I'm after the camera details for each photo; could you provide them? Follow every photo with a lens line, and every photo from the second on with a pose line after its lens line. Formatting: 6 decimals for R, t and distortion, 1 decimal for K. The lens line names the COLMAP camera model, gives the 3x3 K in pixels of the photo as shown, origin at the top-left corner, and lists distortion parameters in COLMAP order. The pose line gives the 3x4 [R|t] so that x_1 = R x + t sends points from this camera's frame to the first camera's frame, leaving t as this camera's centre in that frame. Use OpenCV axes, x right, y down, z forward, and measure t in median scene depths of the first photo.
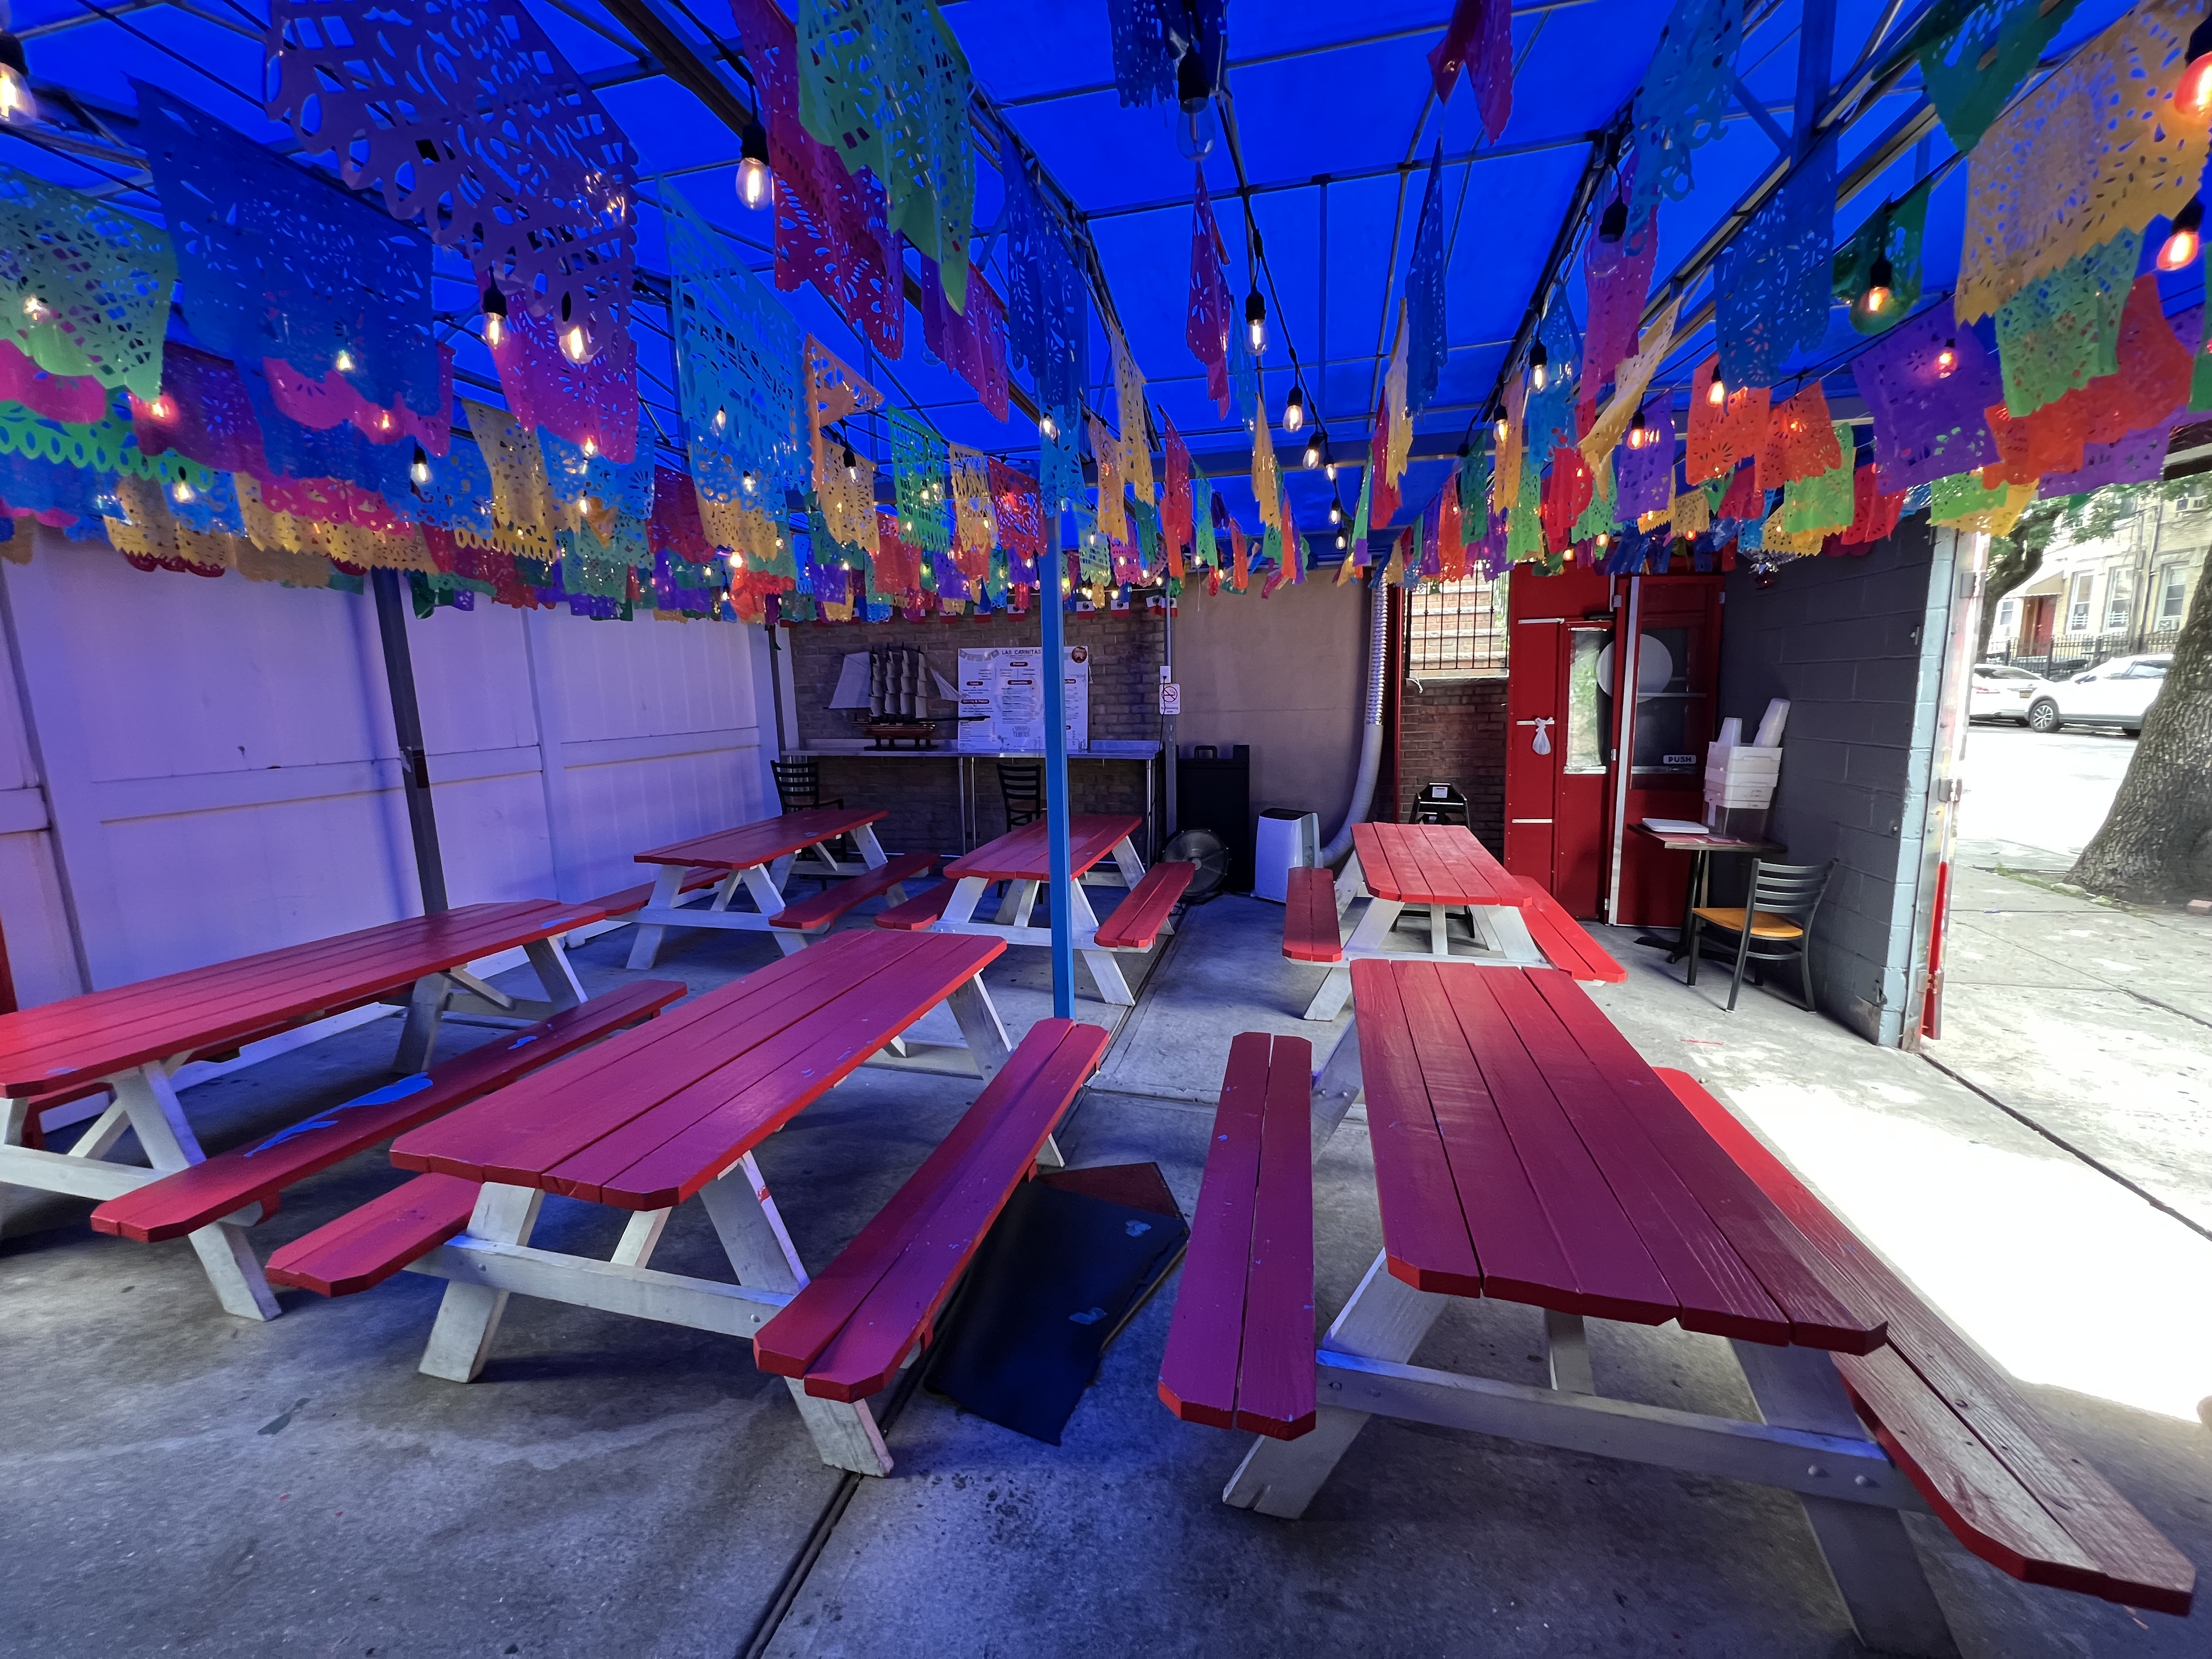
lens RADIAL K [[886.1, 0, 1098.7], [0, 886.1, 821.6], [0, 0, 1]] dist [-0.003565, 0.000591]
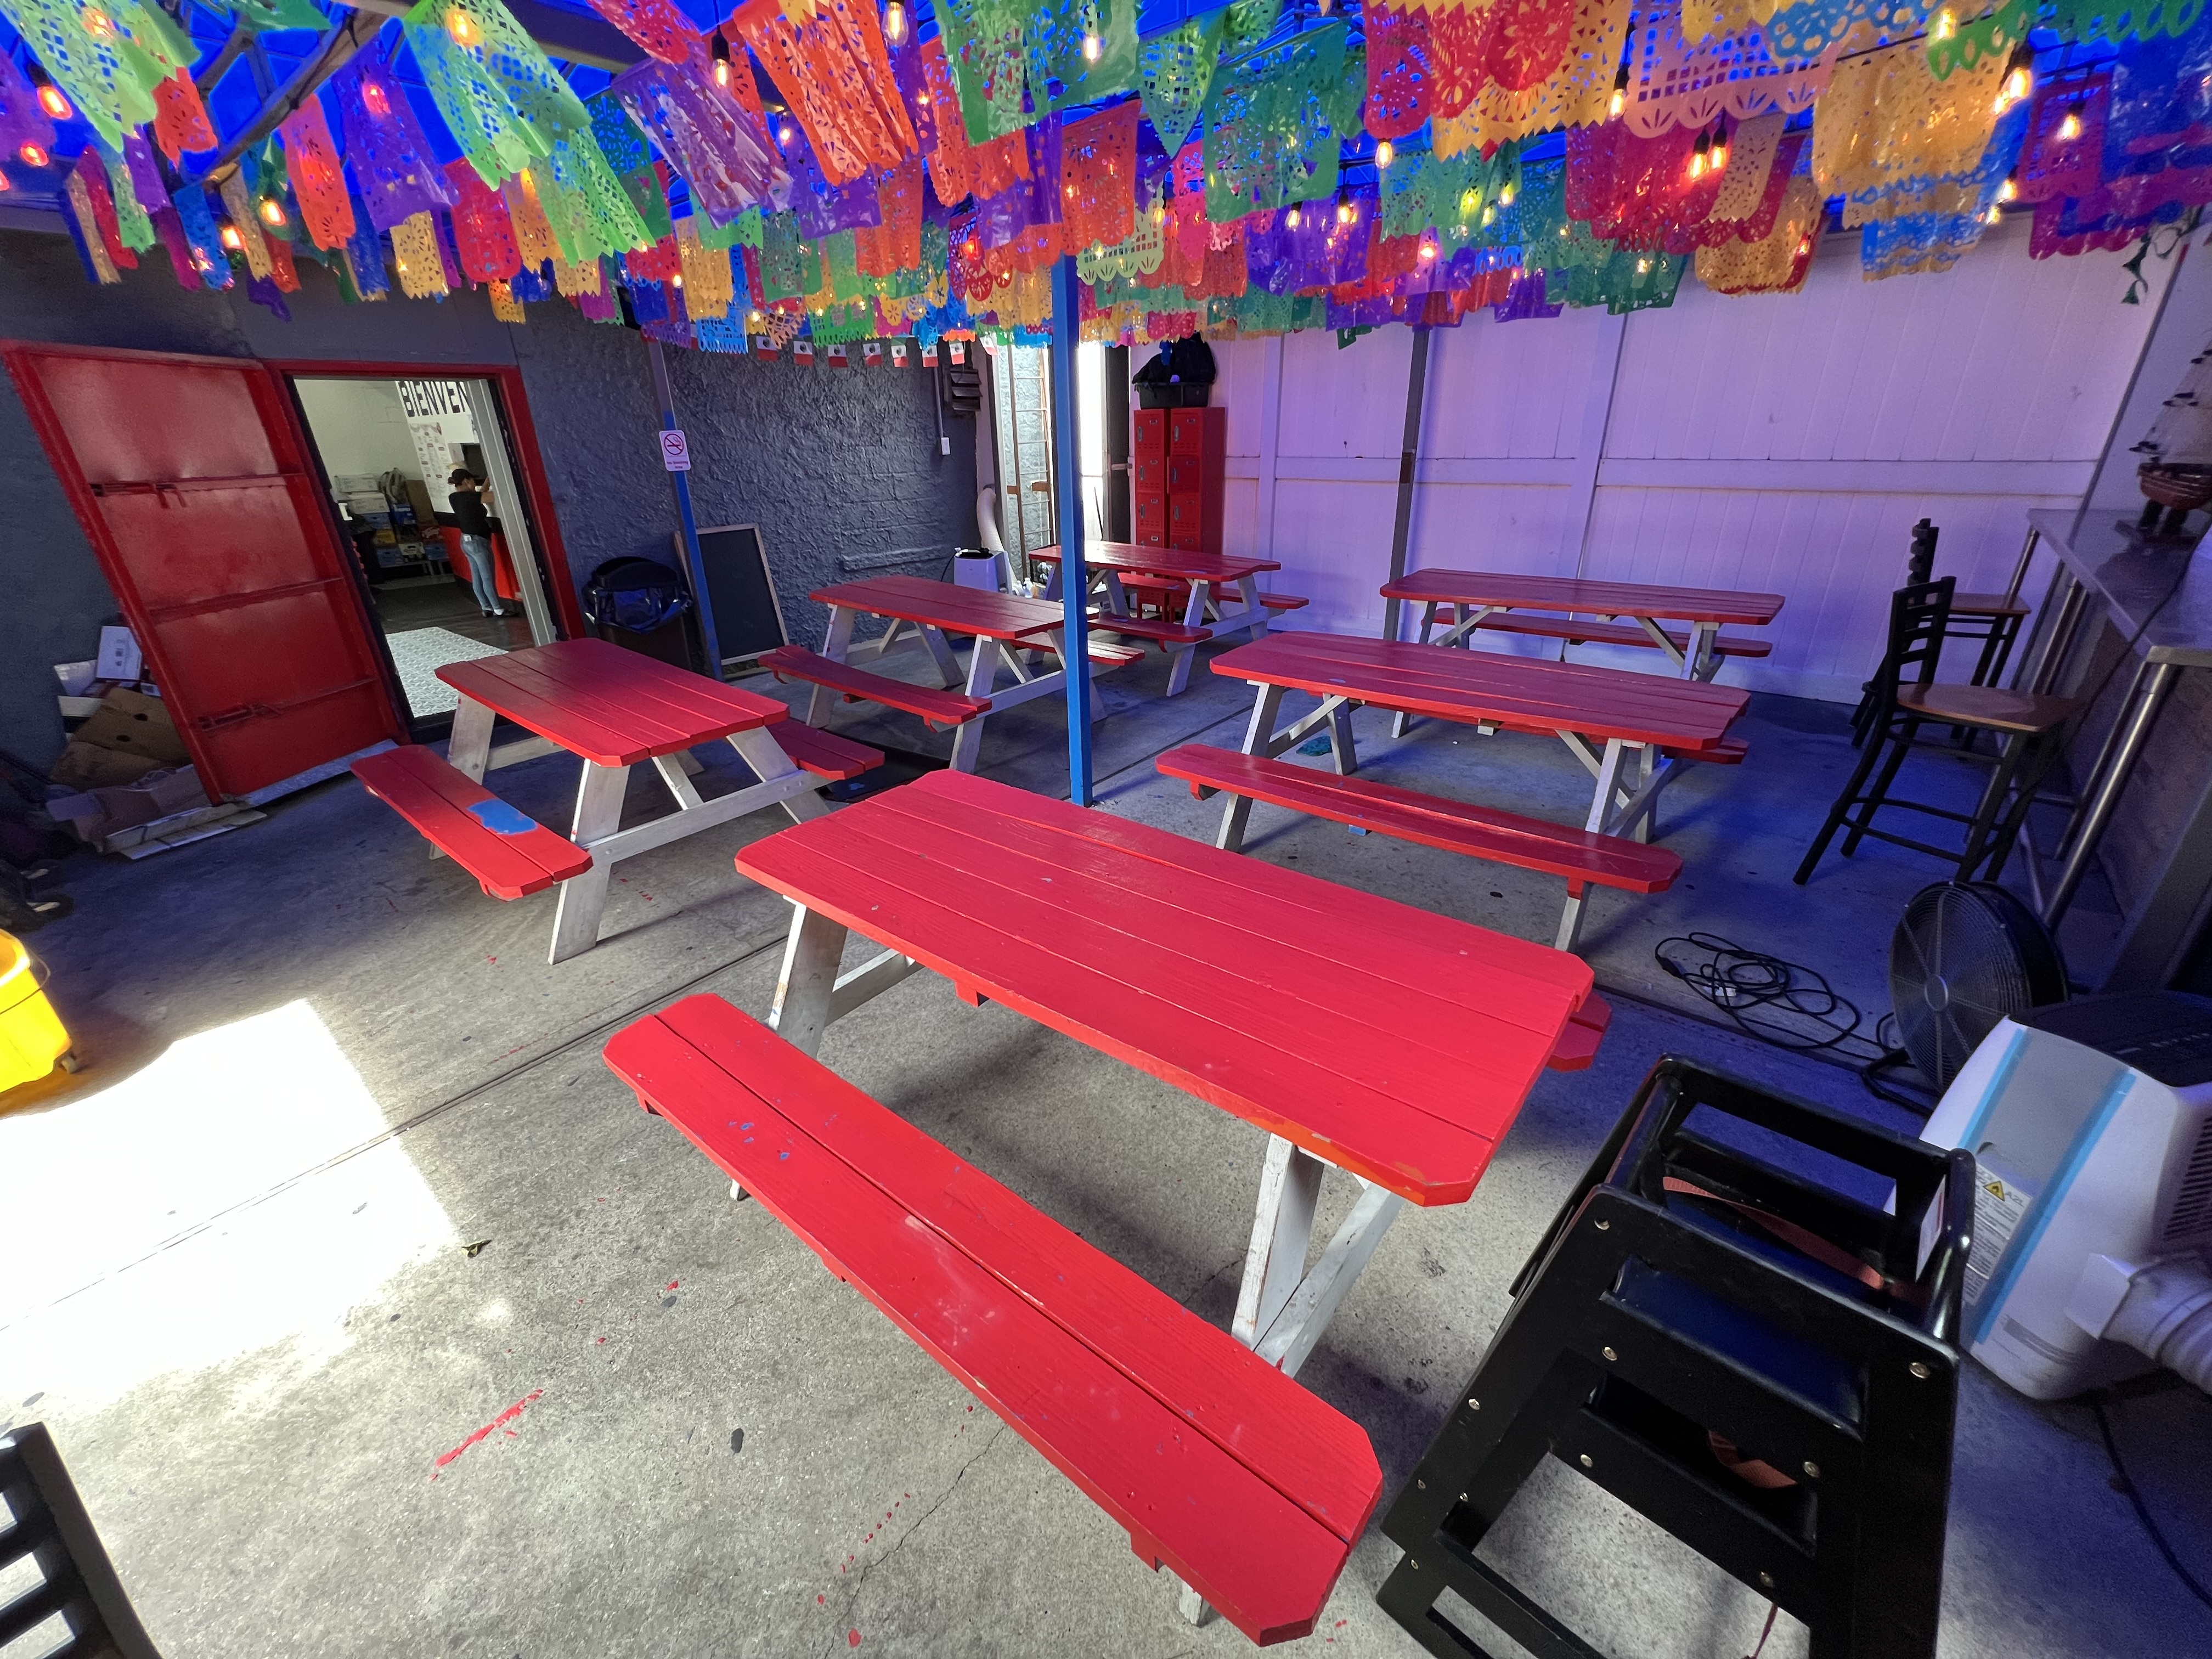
lens RADIAL K [[886.1, 0, 1098.7], [0, 886.1, 821.6], [0, 0, 1]] dist [-0.003565, 0.000591]
pose [[-0.448933, 0.396235, -0.800910, 0.488097], [-0.100955, 0.868078, 0.486054, -0.134660], [0.887844, 0.299062, -0.349707, 0.826584]]
